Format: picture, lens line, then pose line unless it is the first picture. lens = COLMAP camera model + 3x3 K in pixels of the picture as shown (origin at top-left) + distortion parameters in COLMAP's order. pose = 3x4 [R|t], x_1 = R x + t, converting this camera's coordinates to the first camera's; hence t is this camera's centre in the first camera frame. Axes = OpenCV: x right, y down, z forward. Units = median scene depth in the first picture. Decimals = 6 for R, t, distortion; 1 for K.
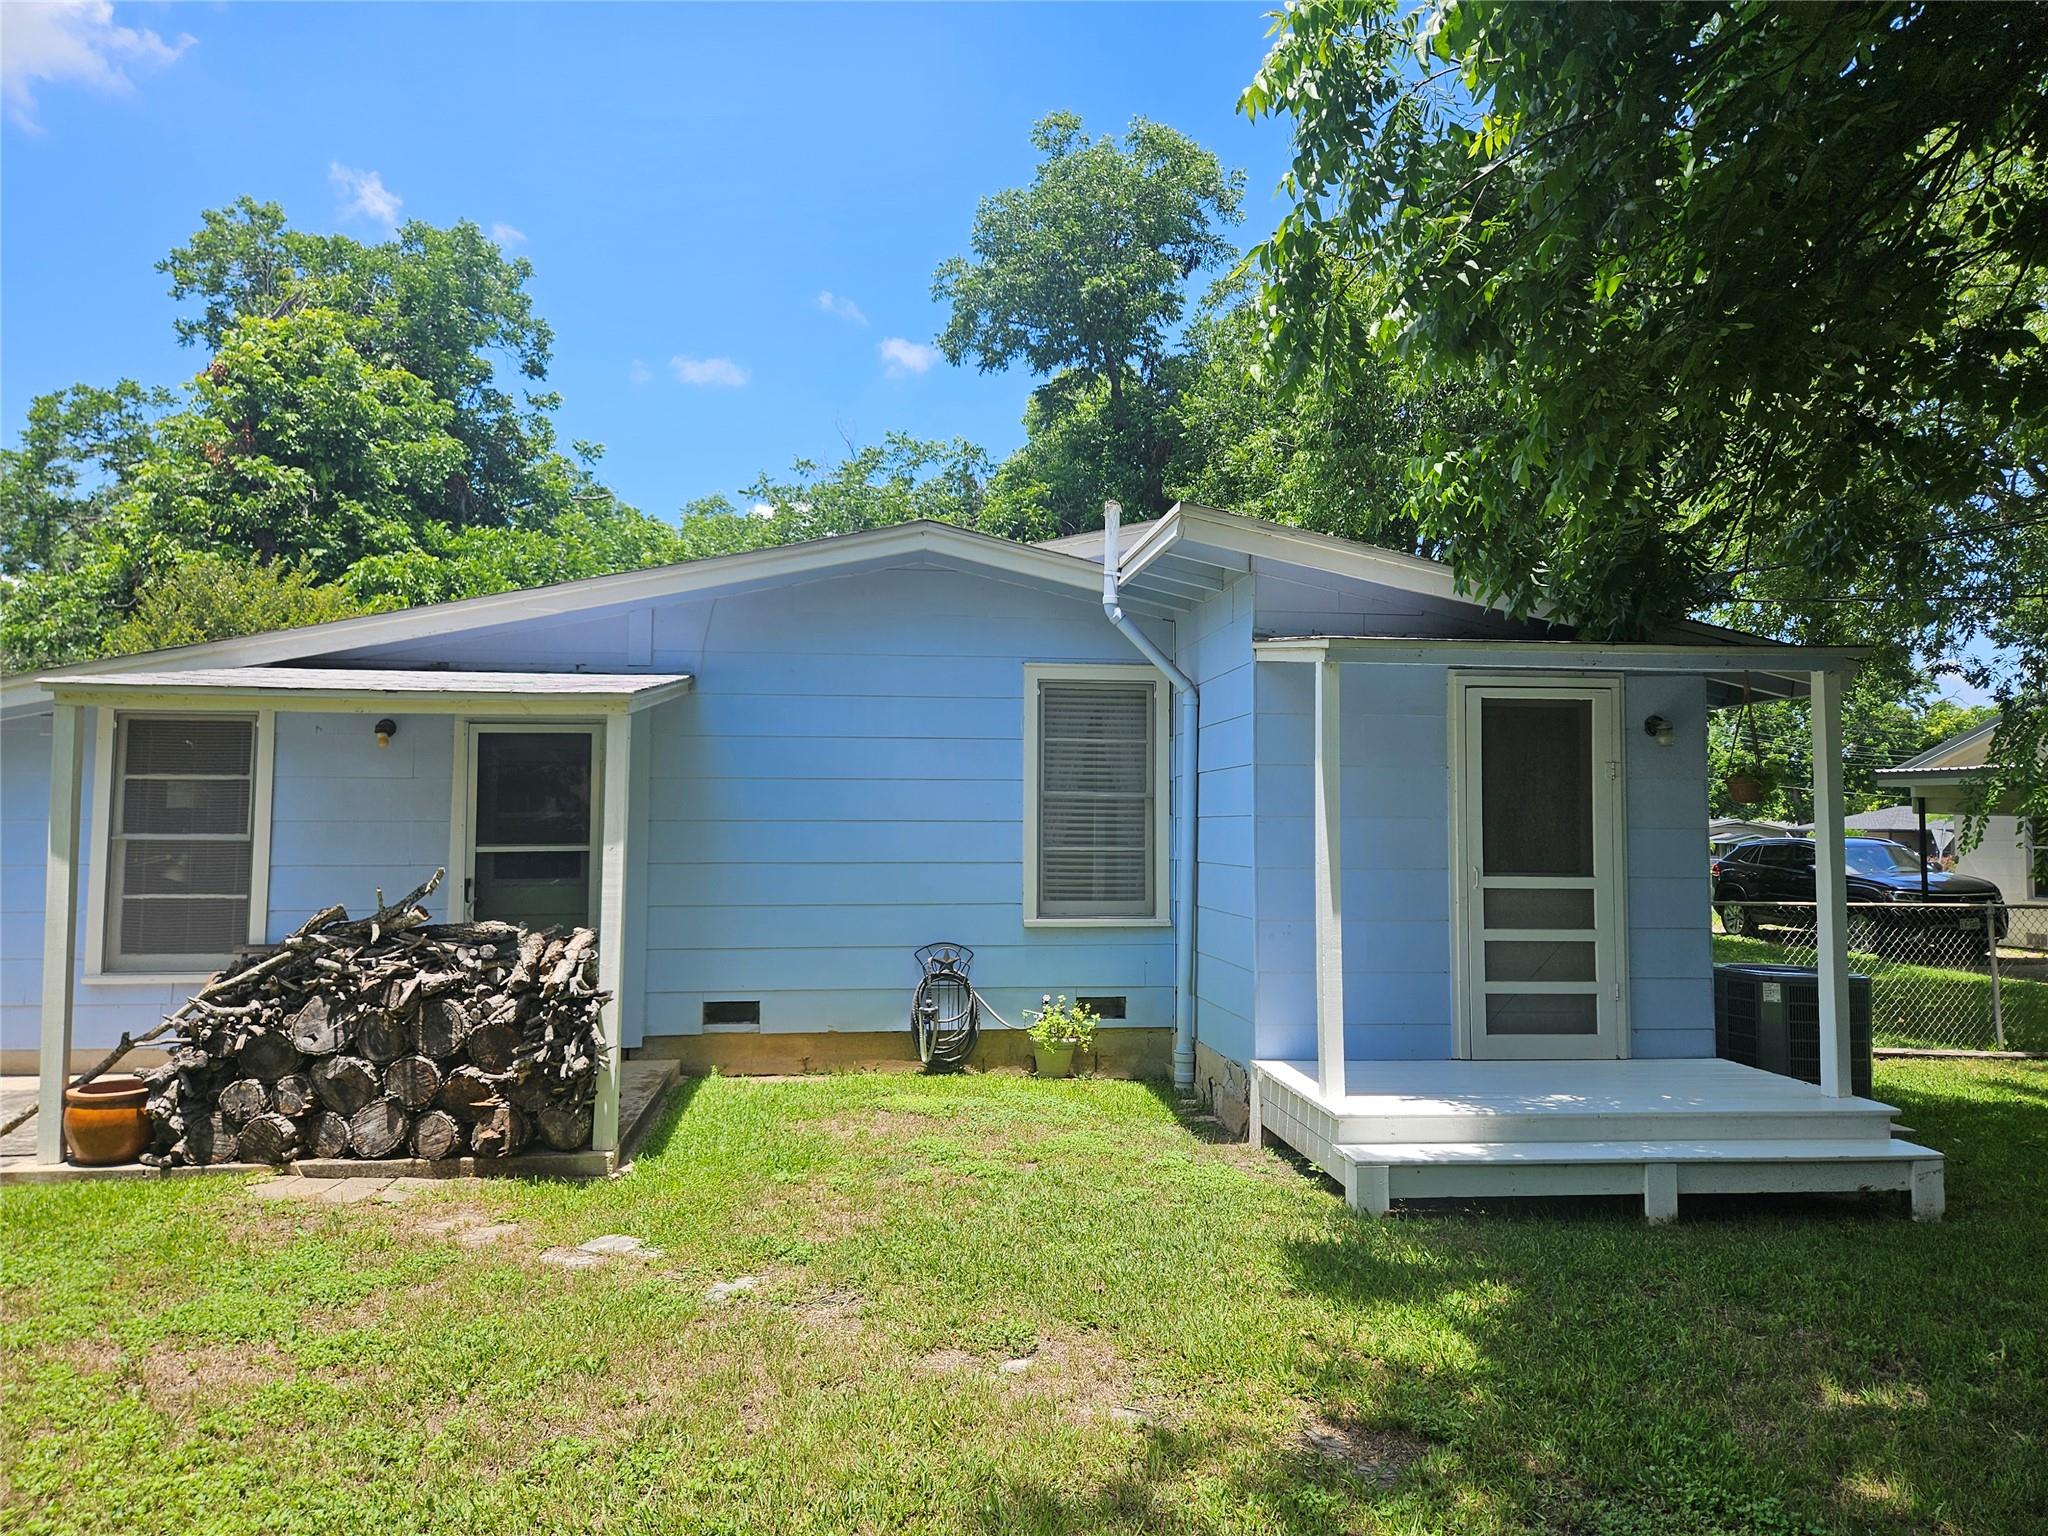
lens RADIAL K [[1365.6, 0, 1029.1], [0, 1365.6, 757.3], [0, 0, 1]] dist [0.057270, -0.044029]
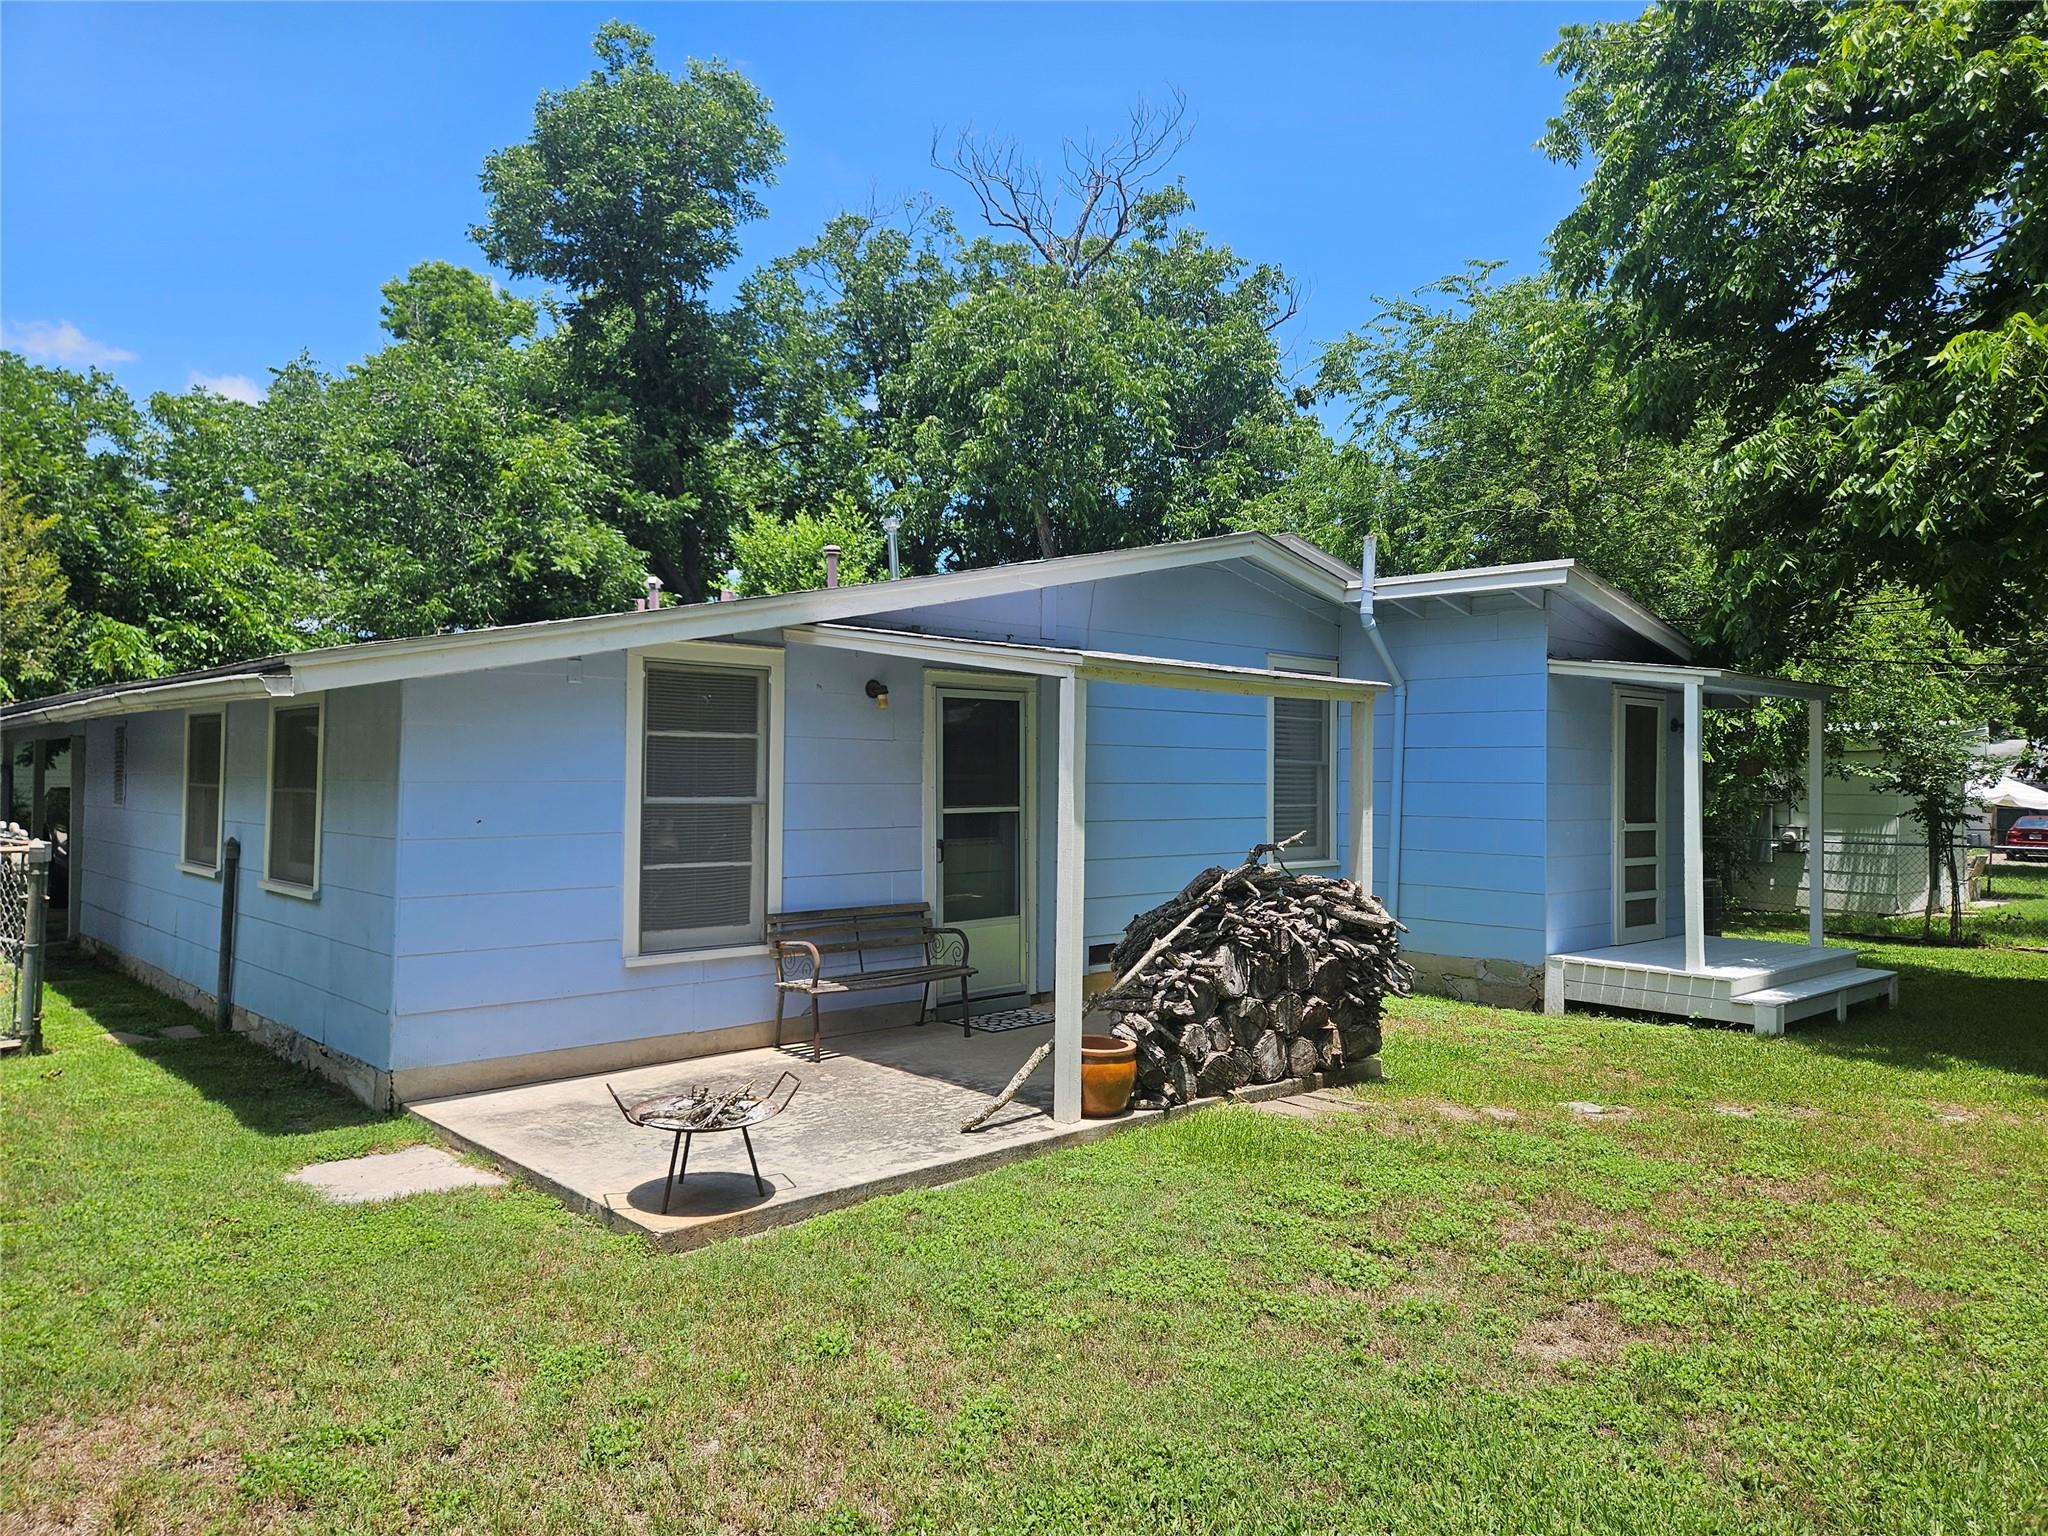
lens RADIAL K [[1365.6, 0, 1005.2], [0, 1365.6, 767.7], [0, 0, 1]] dist [0.057270, -0.044029]
pose [[0.811929, 0.008979, 0.583687, -0.977608], [-0.037962, 0.998577, 0.037445, -0.004938], [-0.582520, -0.052560, 0.811115, 0.157189]]
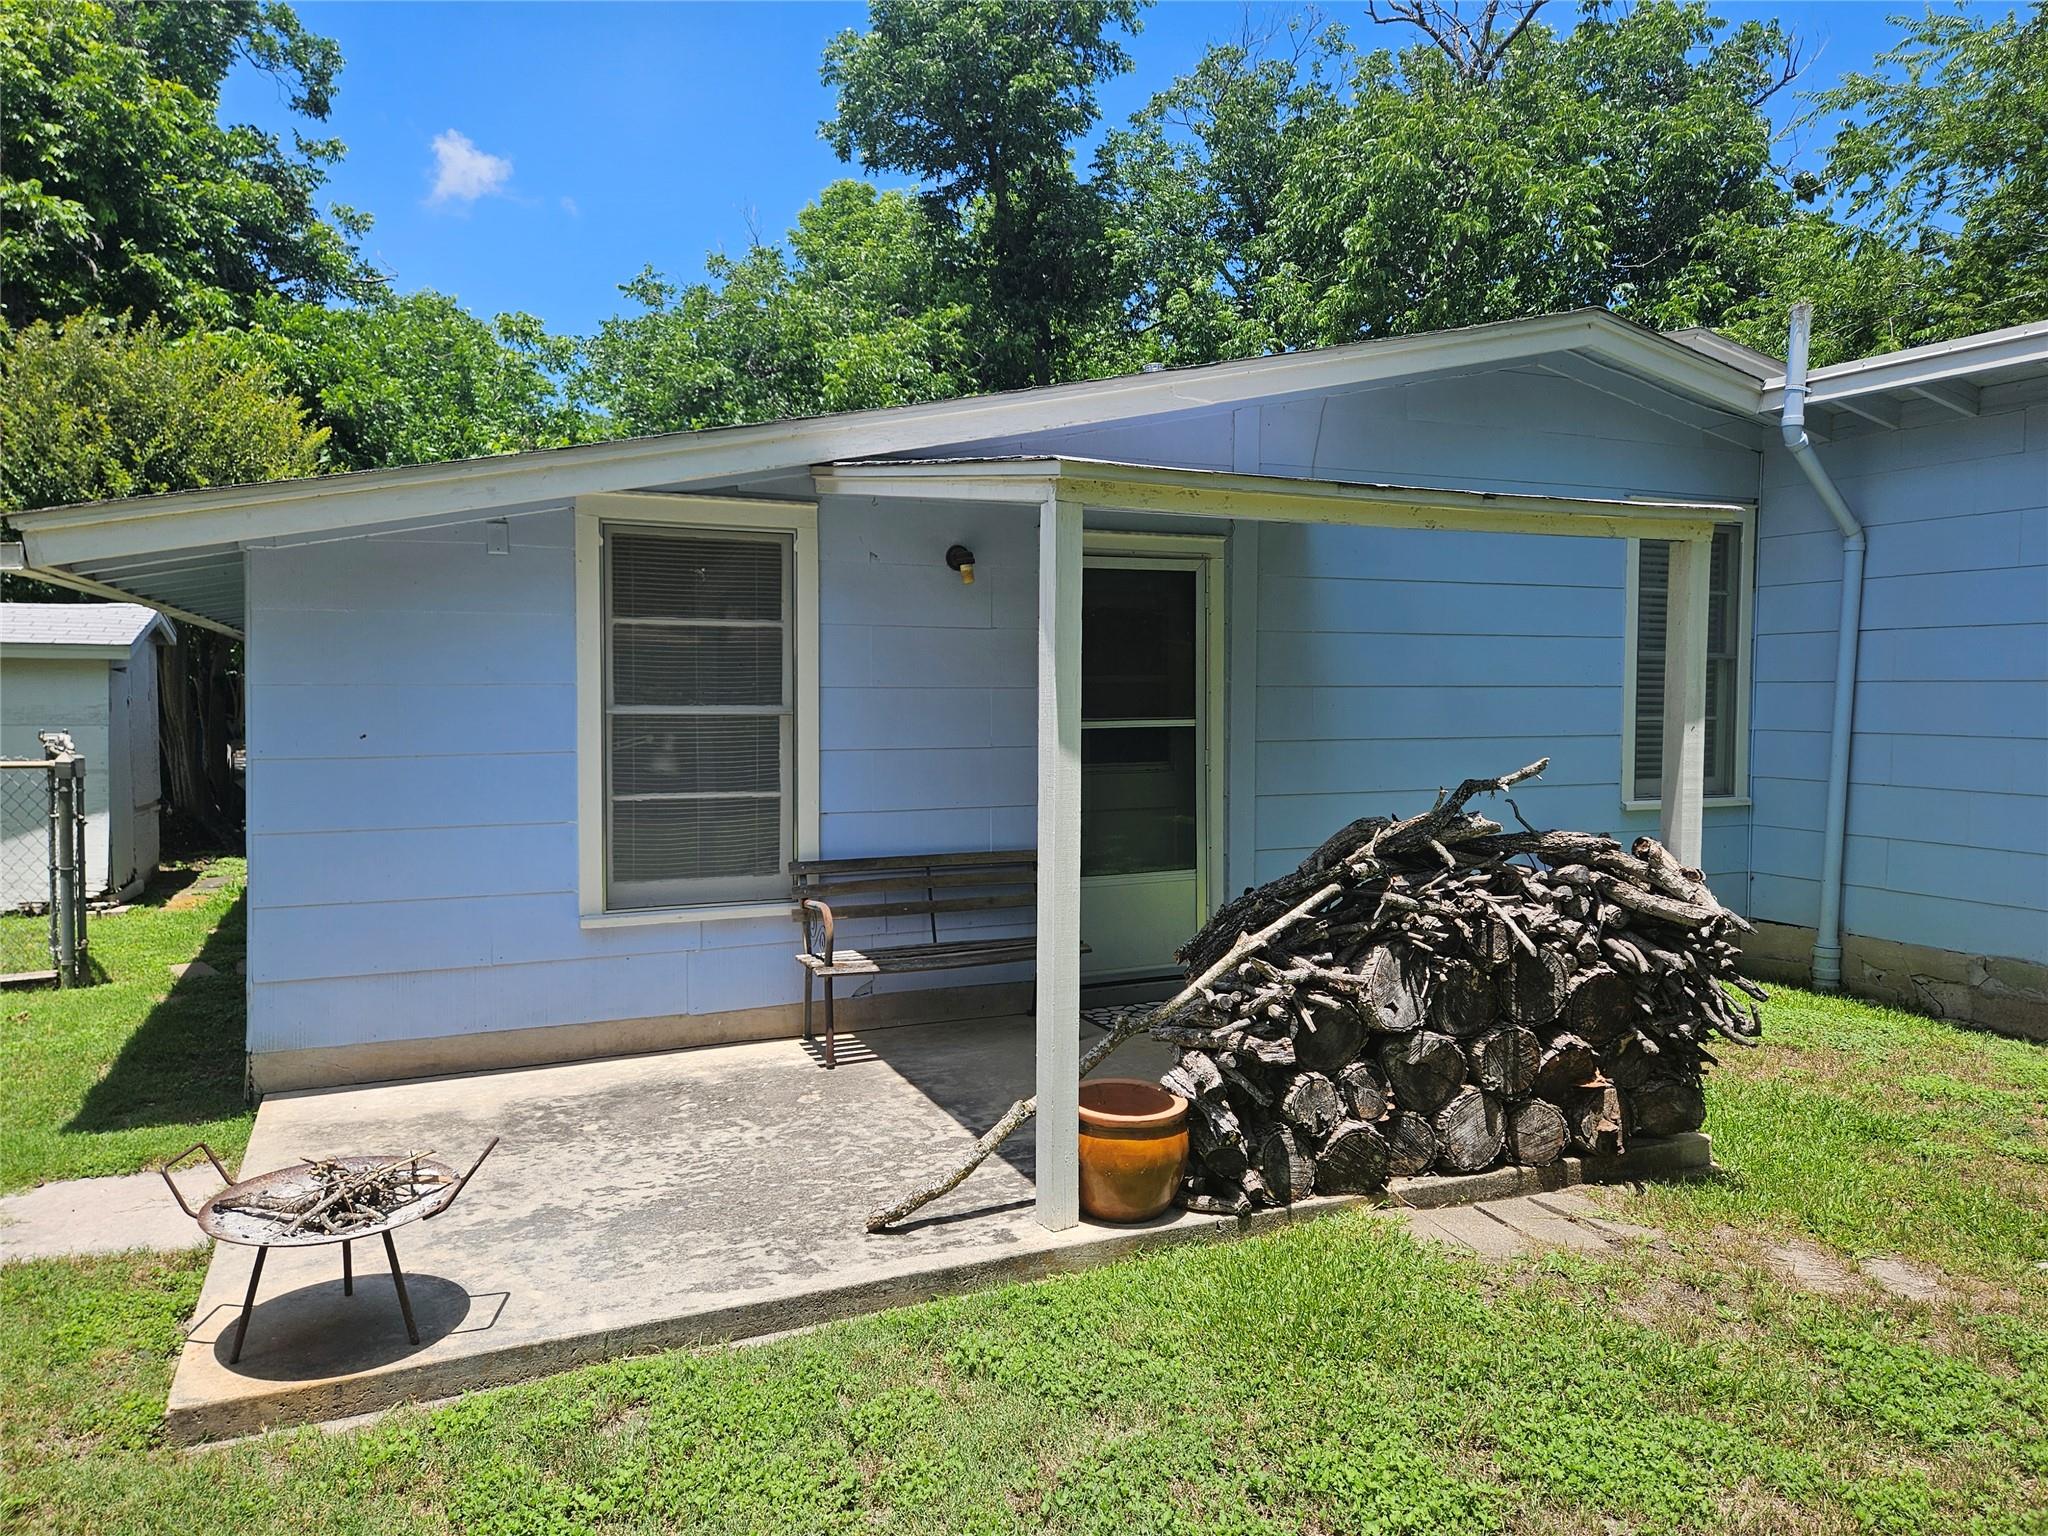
lens RADIAL K [[1365.6, 0, 993.6], [0, 1365.6, 762.0], [0, 0, 1]] dist [0.057270, -0.044029]
pose [[0.960683, -0.015890, 0.277193, -0.660646], [-0.013539, 0.994492, 0.103931, 0.010734], [-0.277318, -0.103598, 0.955176, 0.311238]]
